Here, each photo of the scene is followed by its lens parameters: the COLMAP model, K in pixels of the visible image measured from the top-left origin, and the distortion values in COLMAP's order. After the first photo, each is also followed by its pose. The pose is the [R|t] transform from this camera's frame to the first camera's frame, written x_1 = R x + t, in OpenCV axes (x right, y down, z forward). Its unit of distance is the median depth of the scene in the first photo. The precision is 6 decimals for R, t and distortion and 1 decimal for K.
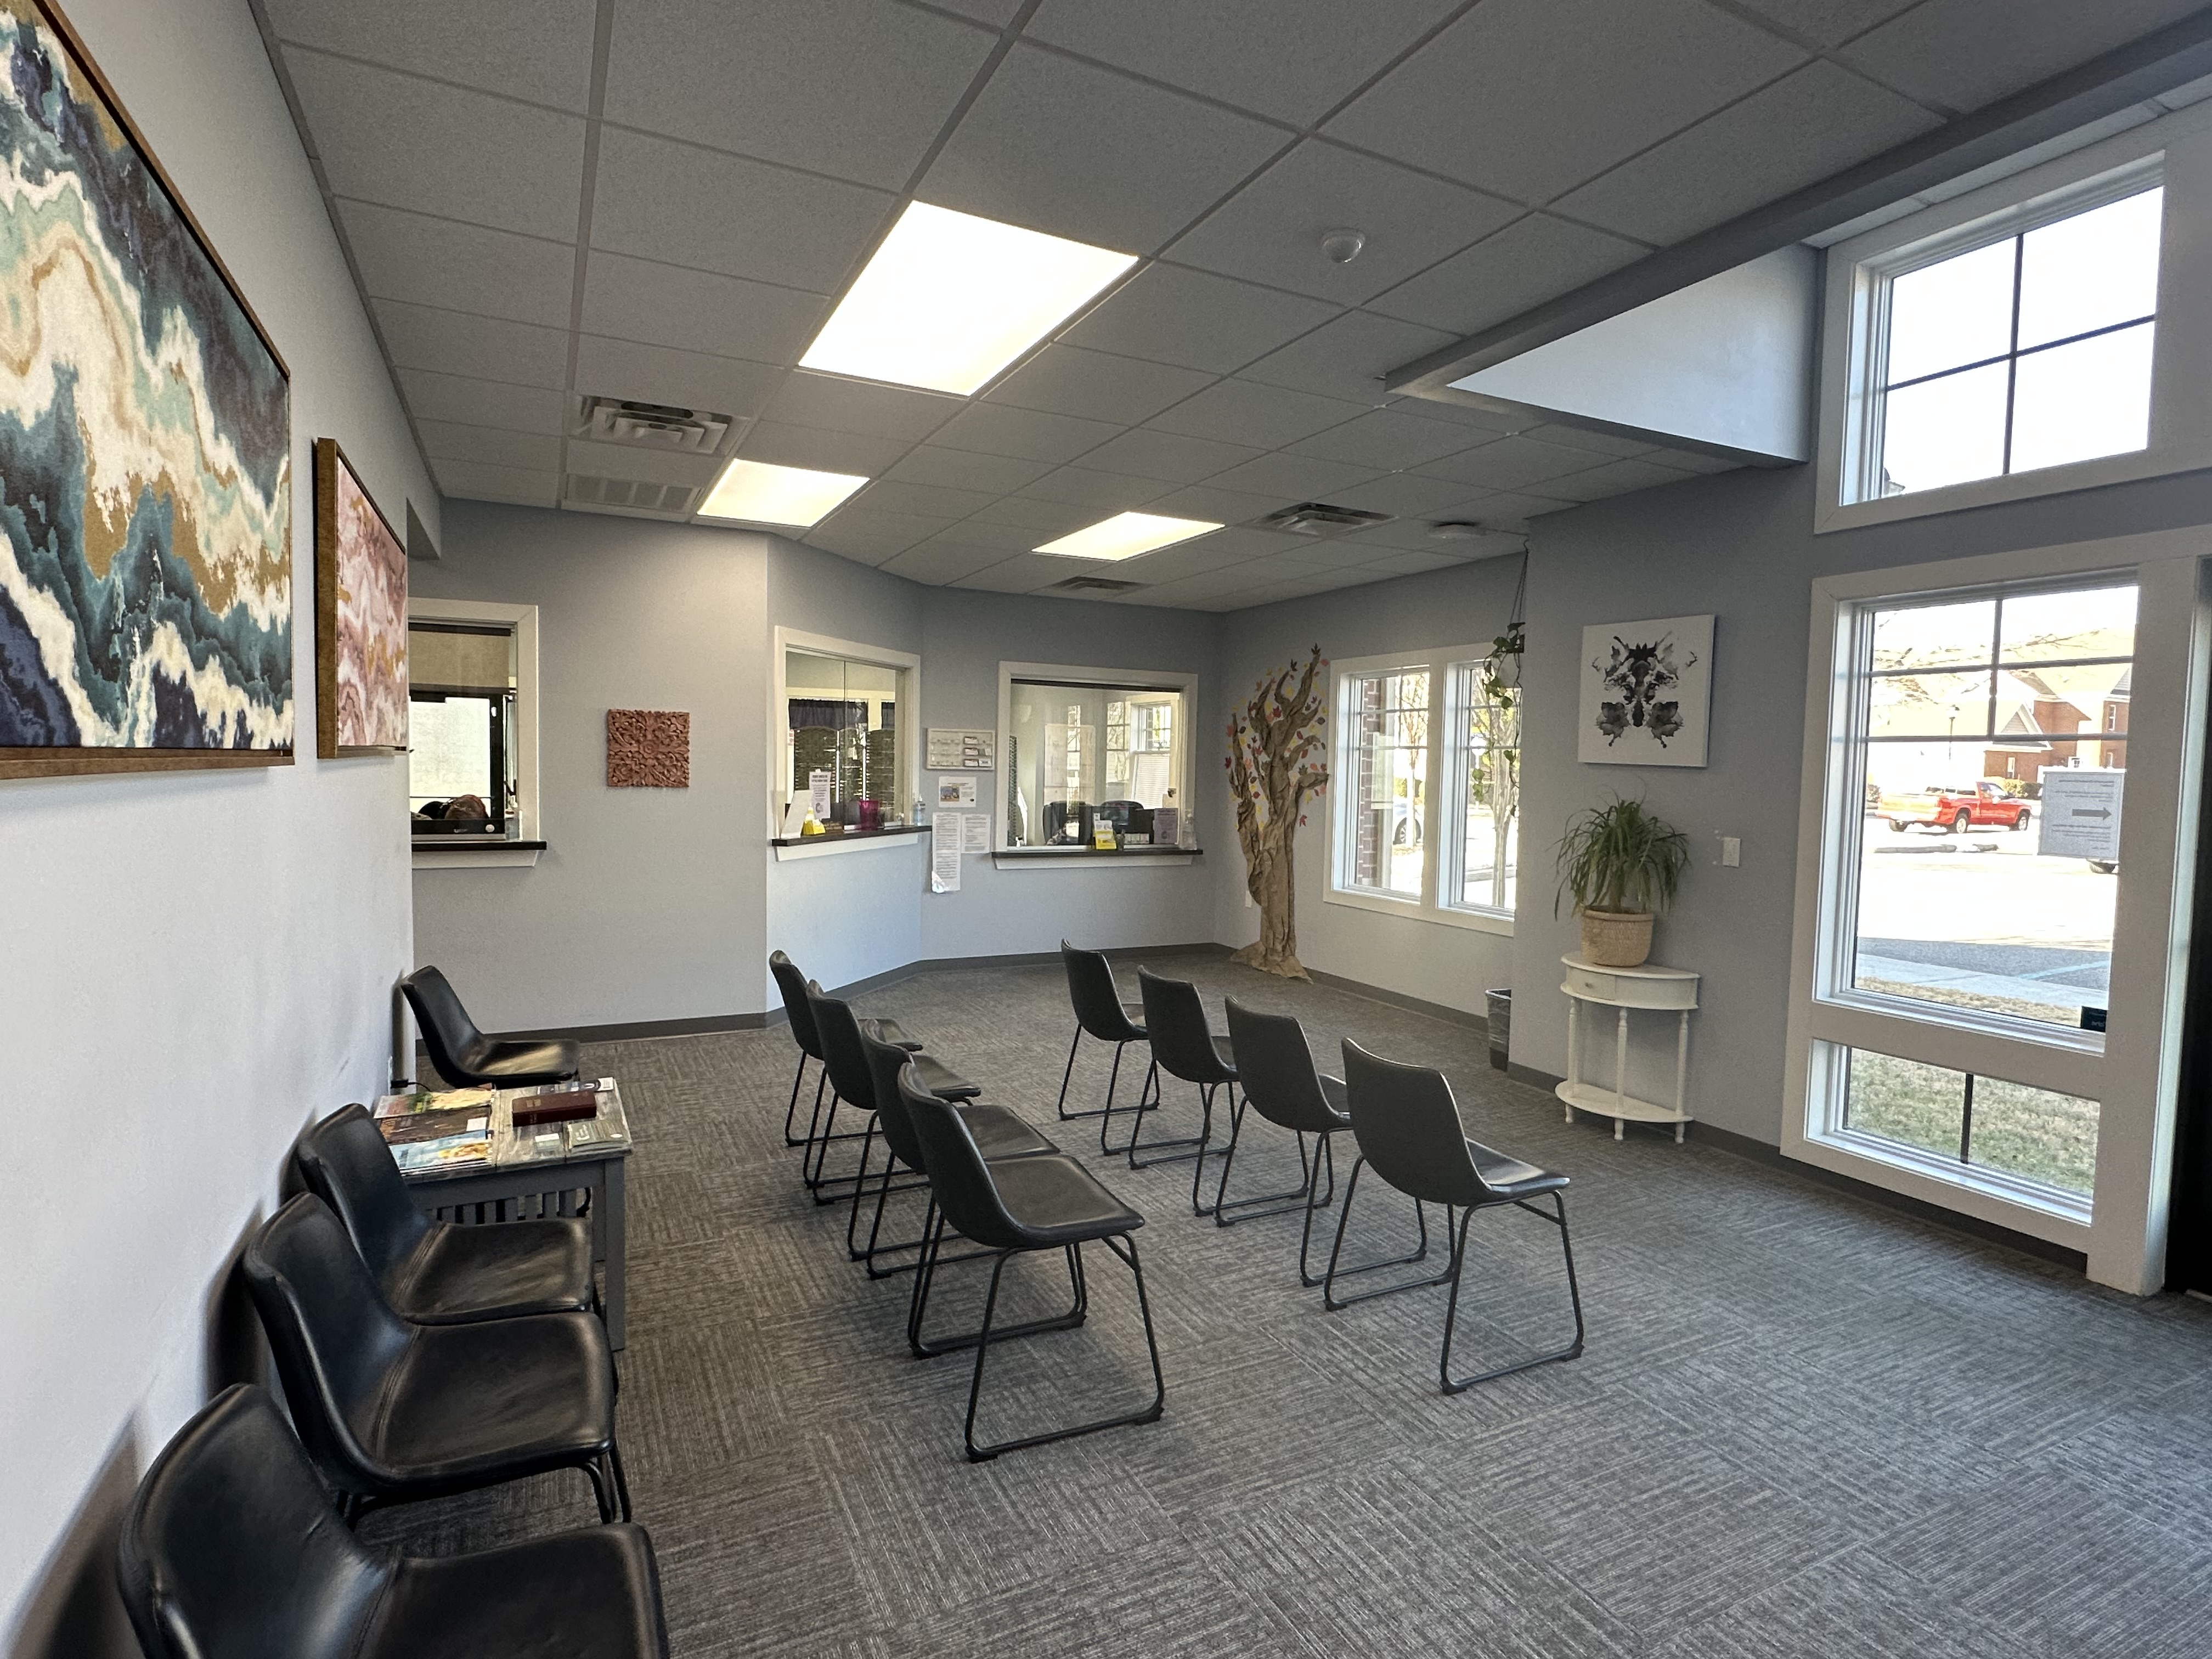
lens RADIAL K [[1127.8, 0, 1104.9], [0, 1127.8, 828.7], [0, 0, 1]] dist [0.000433, -0.000392]
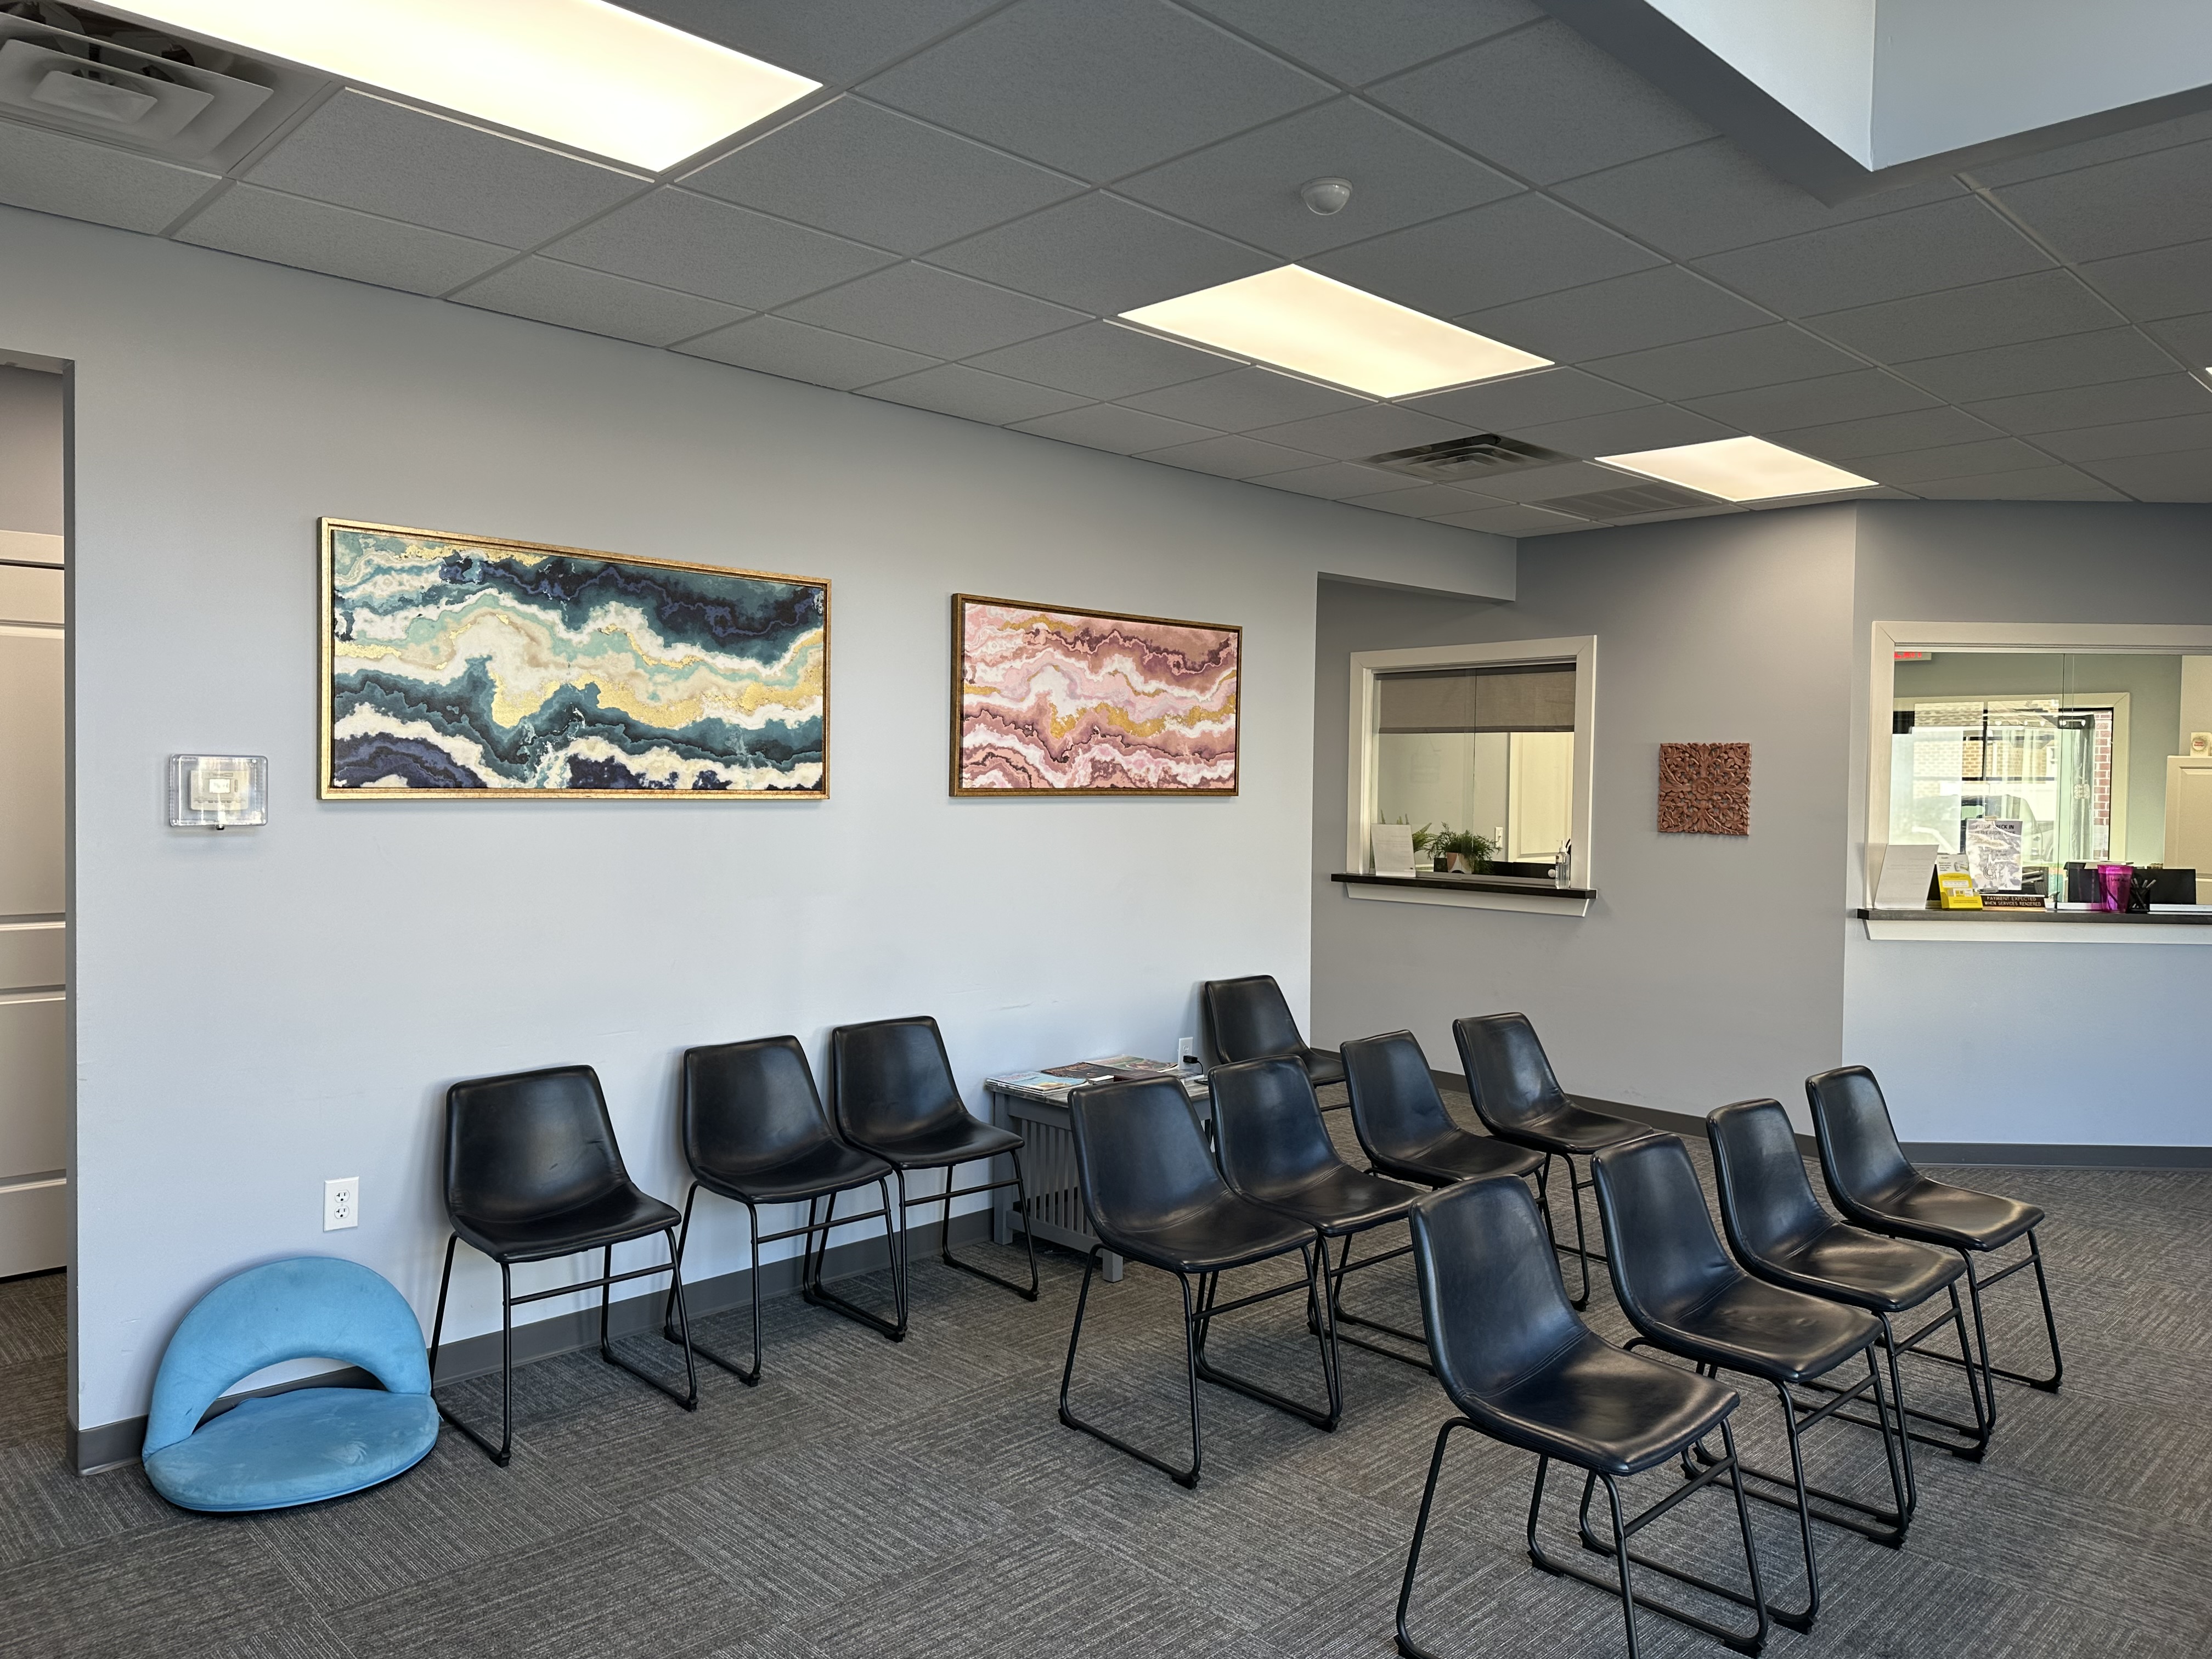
lens RADIAL K [[1558.5, 0, 1107.1], [0, 1558.5, 826.5], [0, 0, 1]] dist [0.043201, 0.000805]
pose [[0.301550, 0.014849, -0.953335, 0.599482], [-0.062538, 0.998034, -0.004236, -0.010341], [0.951397, 0.060897, 0.301886, 0.234776]]
